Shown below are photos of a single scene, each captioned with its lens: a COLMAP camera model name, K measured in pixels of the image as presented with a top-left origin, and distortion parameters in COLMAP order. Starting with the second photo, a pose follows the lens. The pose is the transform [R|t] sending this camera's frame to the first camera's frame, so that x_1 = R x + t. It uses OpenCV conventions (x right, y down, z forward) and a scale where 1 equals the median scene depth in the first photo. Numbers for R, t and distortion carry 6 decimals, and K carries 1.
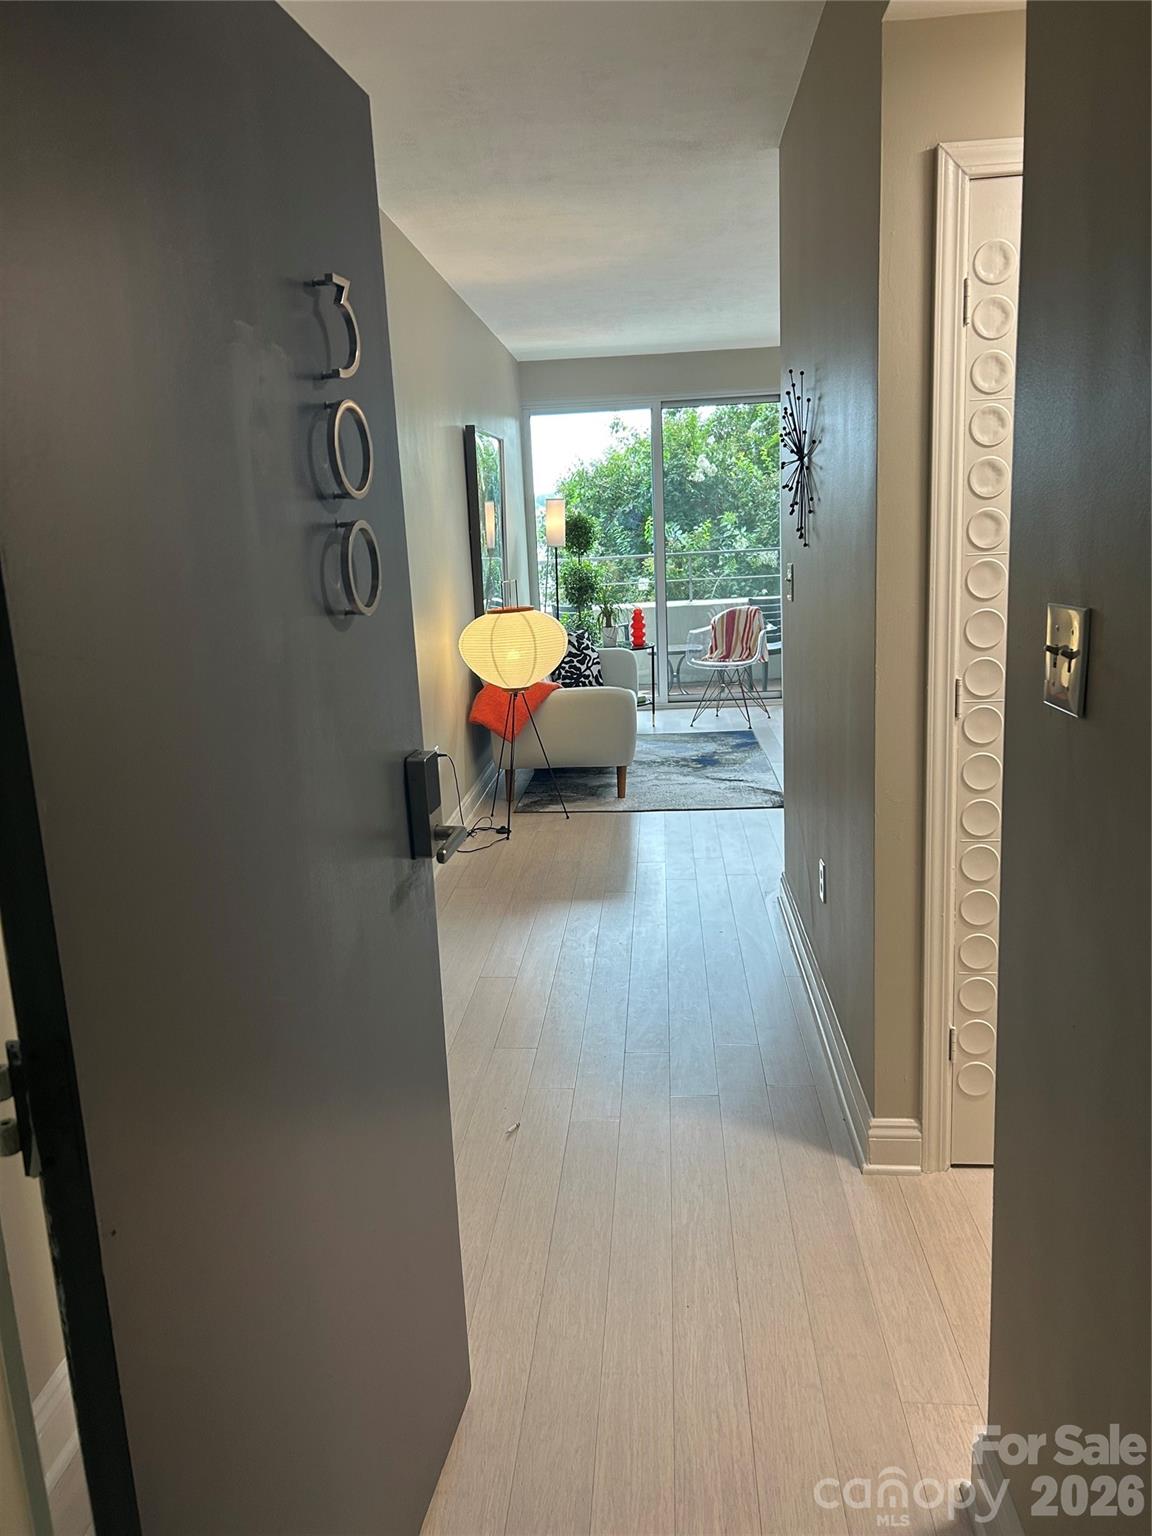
lens RADIAL K [[1156.3, 0, 576.0], [0, 1156.3, 768.0], [0, 0, 1]] dist [0.004696, 0.000336]
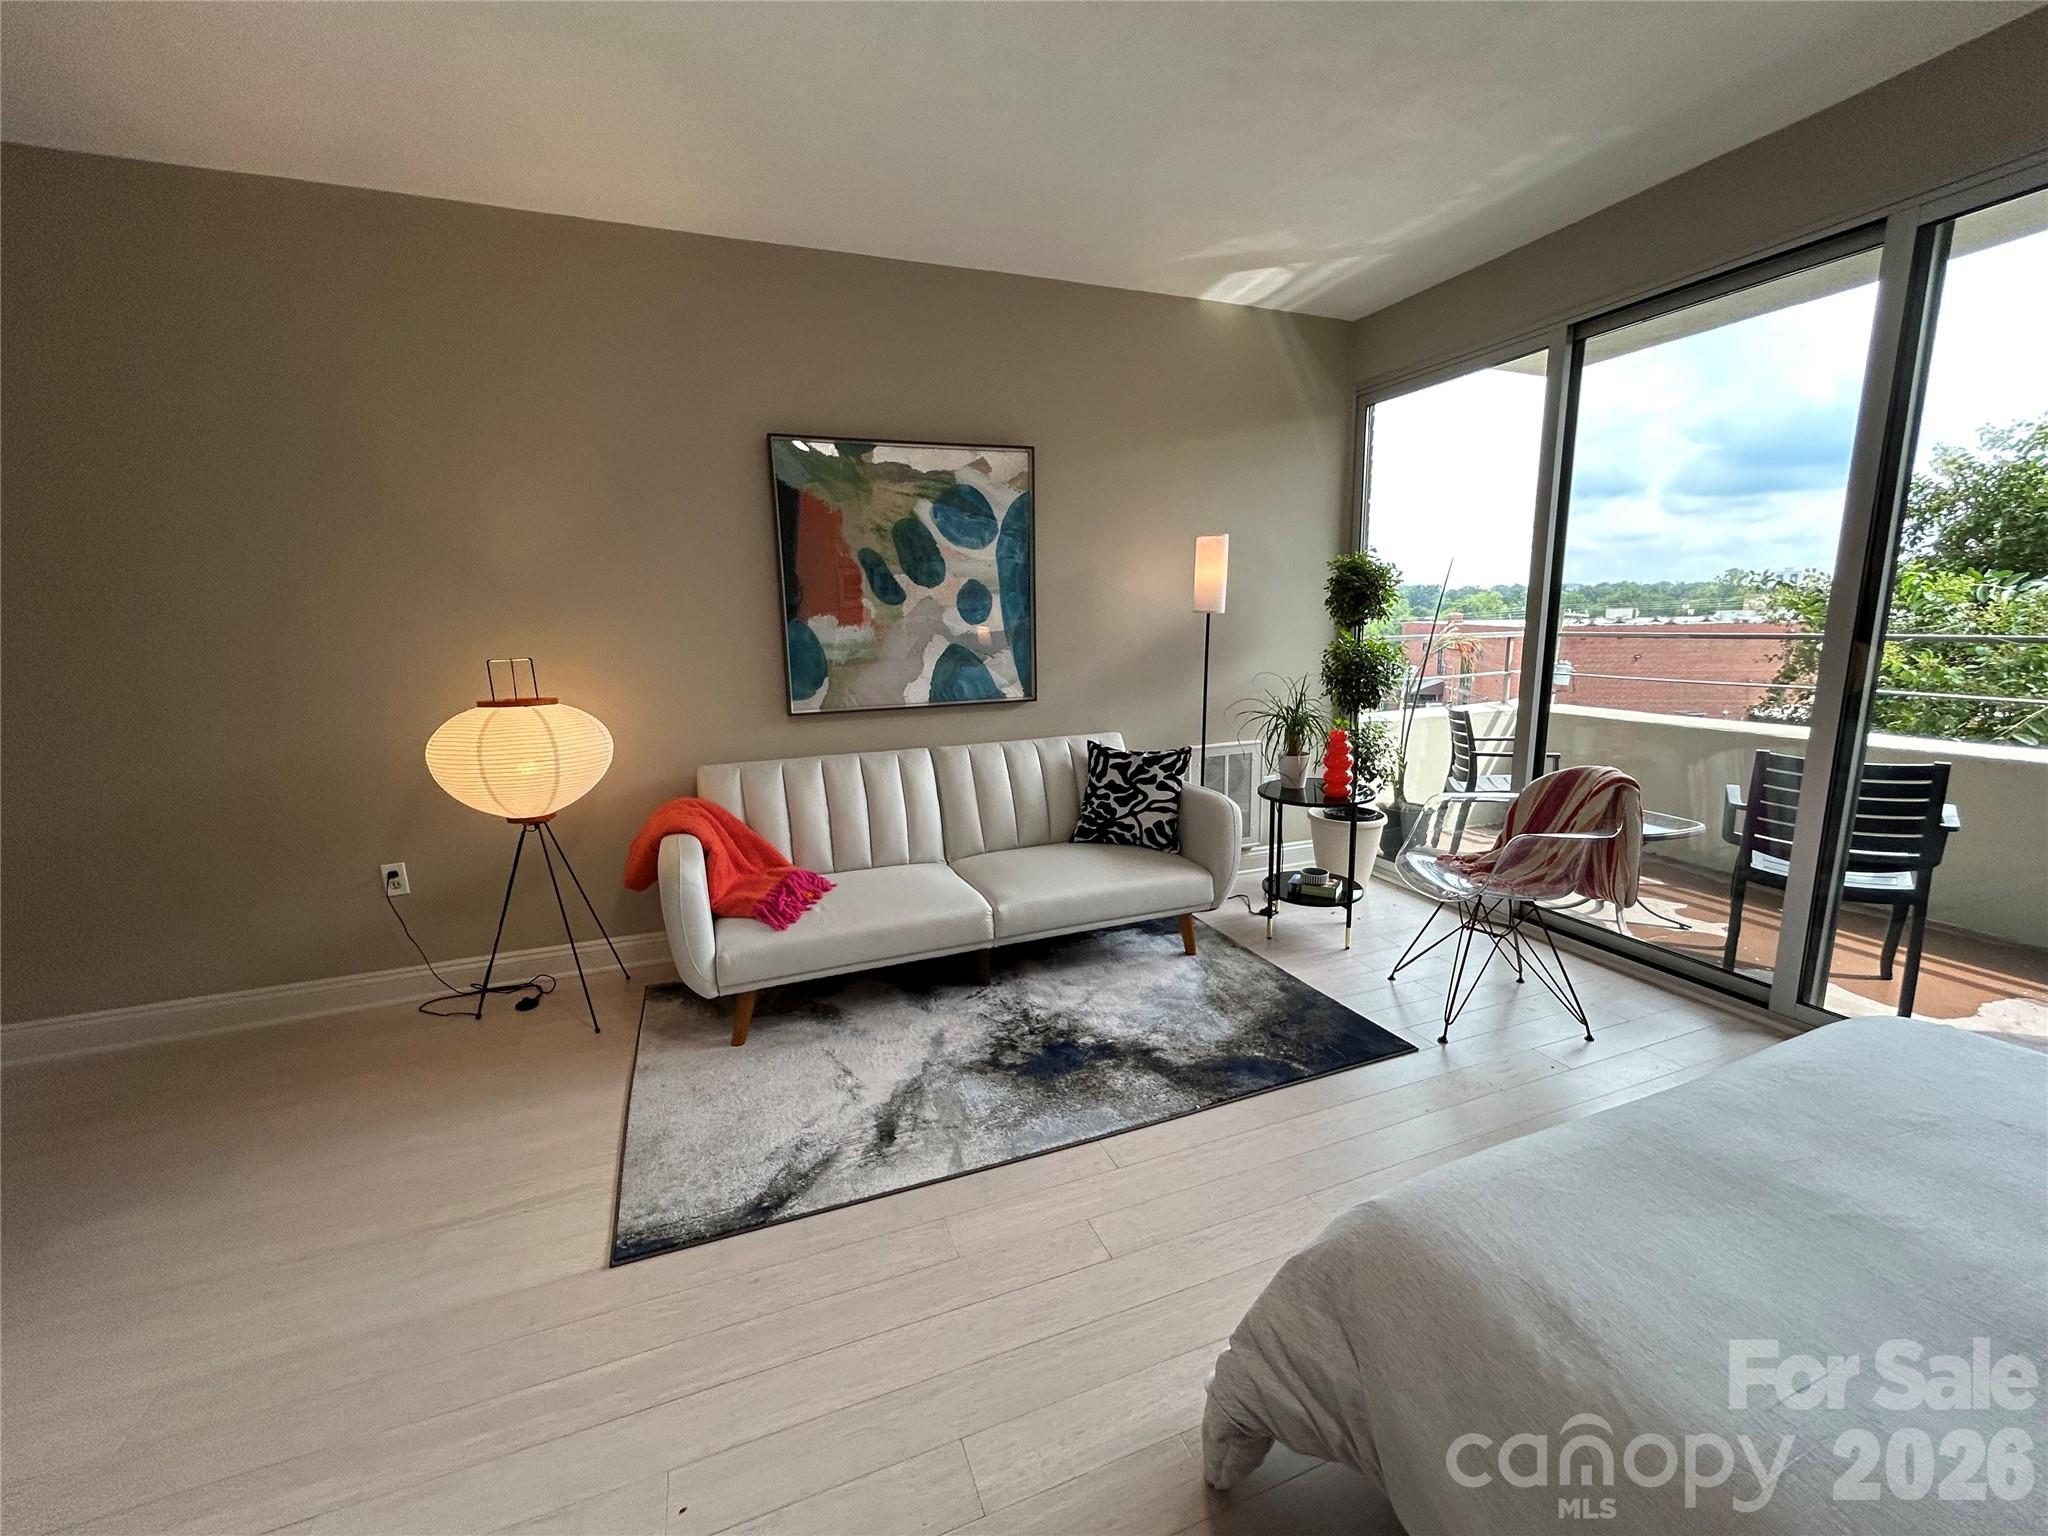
lens RADIAL K [[819.0, 0, 1024.0], [0, 819.0, 768.0], [0, 0, 1]] dist [-0.000965, -0.000018]
pose [[0.427783, 0.204000, -0.880560, 0.360178], [-0.187177, 0.973075, 0.134501, -0.157047], [0.884289, 0.107283, 0.454449, 0.751671]]
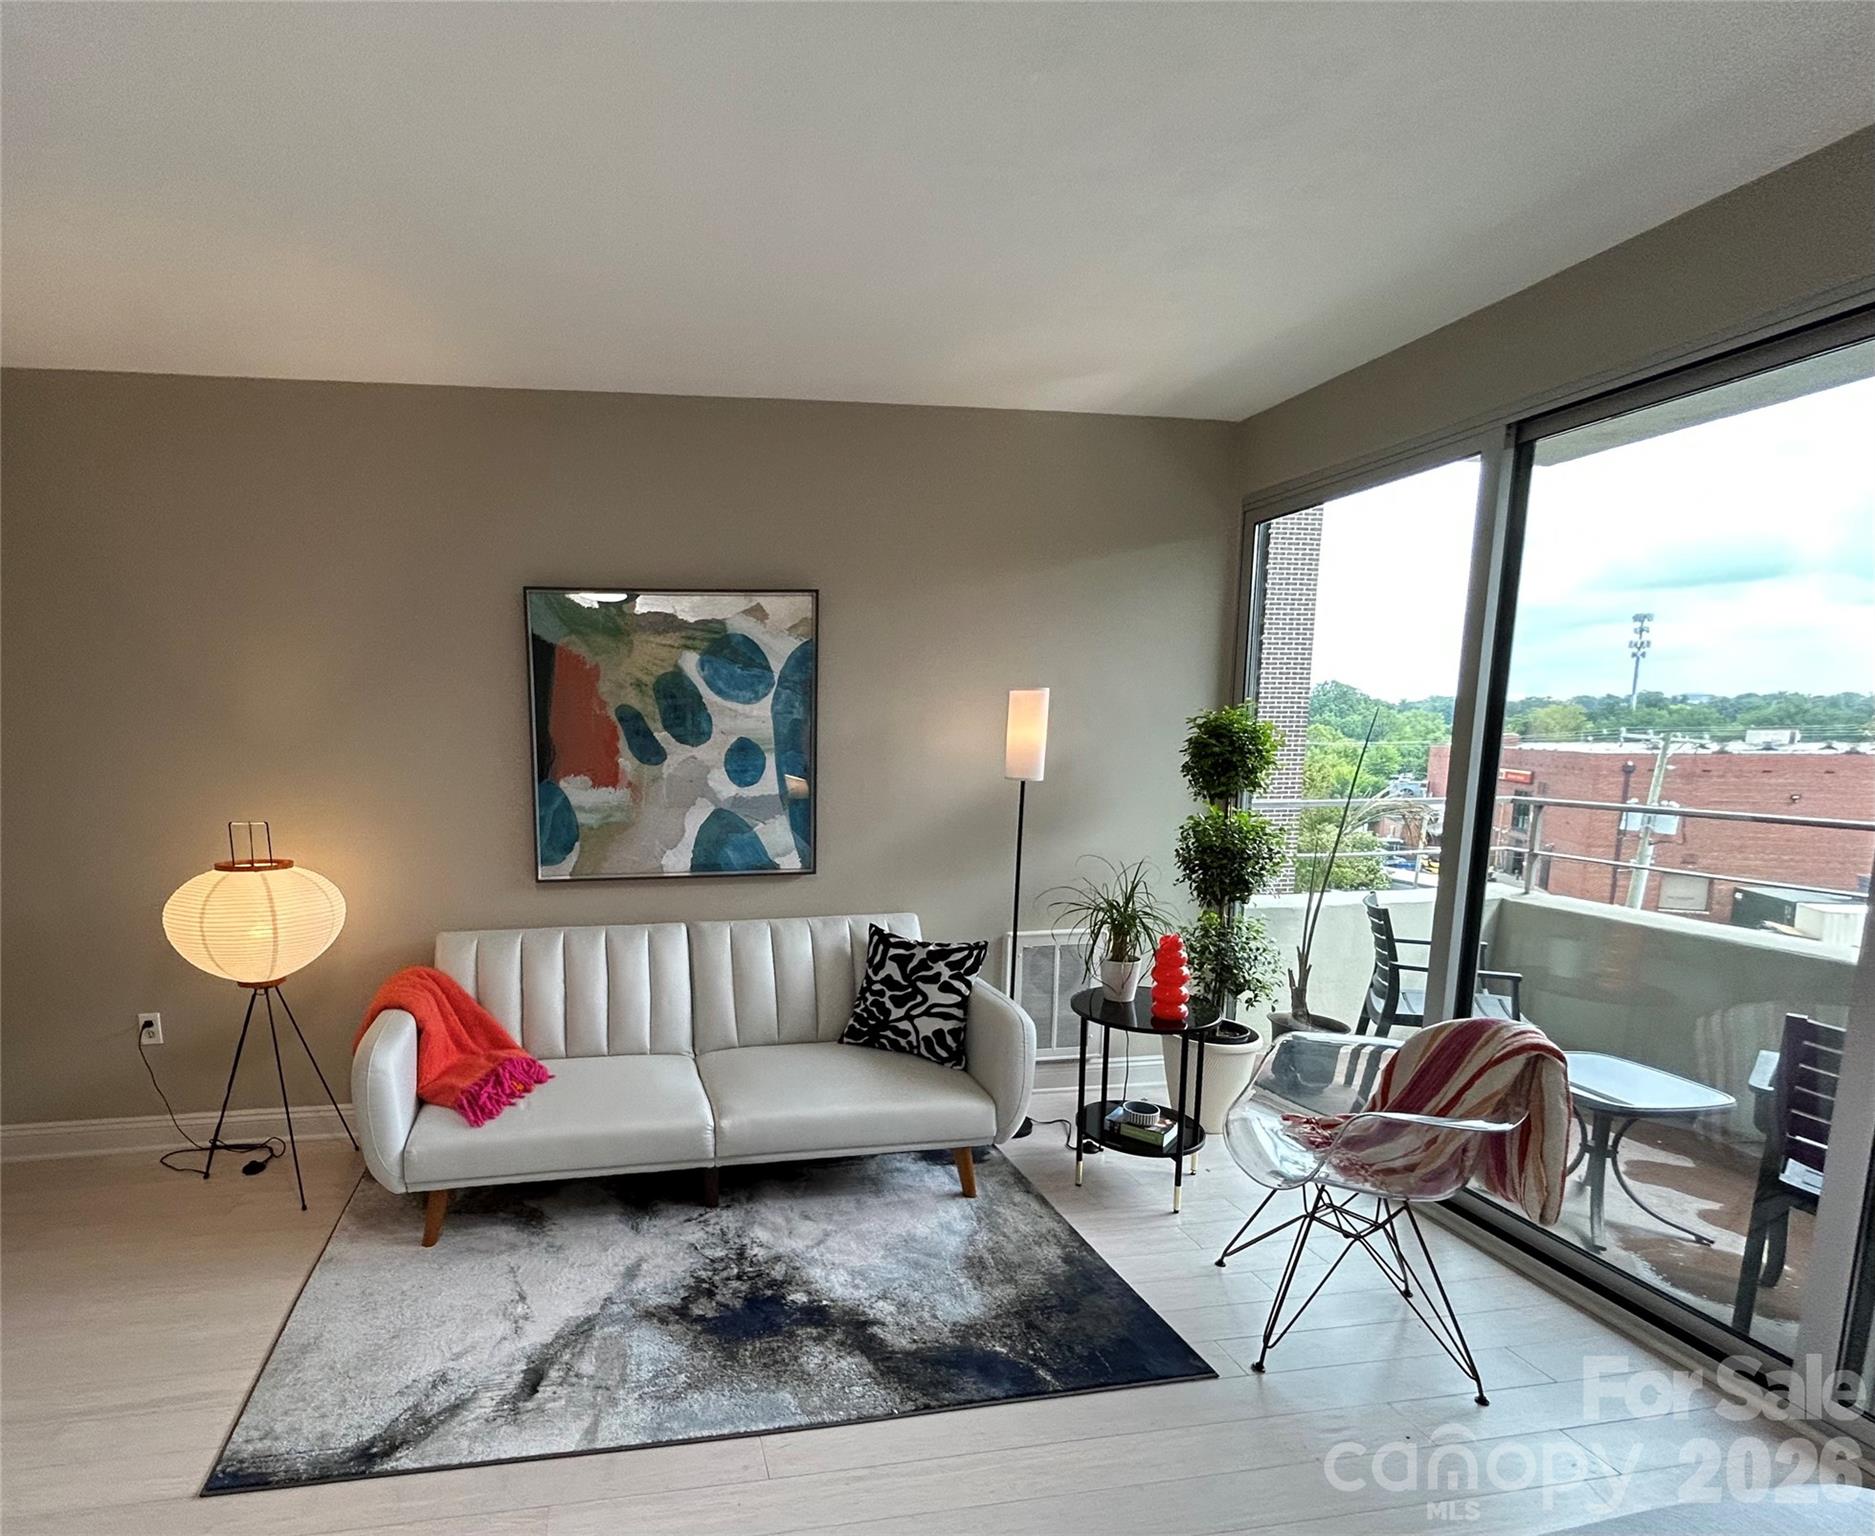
lens RADIAL K [[919.0, 0, 732.4], [0, 919.0, 851.2], [0, 0, 1]] dist [-0.002216, 0.002092]
pose [[0.214225, 0.177600, -0.960503, 0.372524], [-0.205553, 0.969509, 0.133420, -0.196351], [0.954911, 0.168852, 0.244199, 0.813300]]
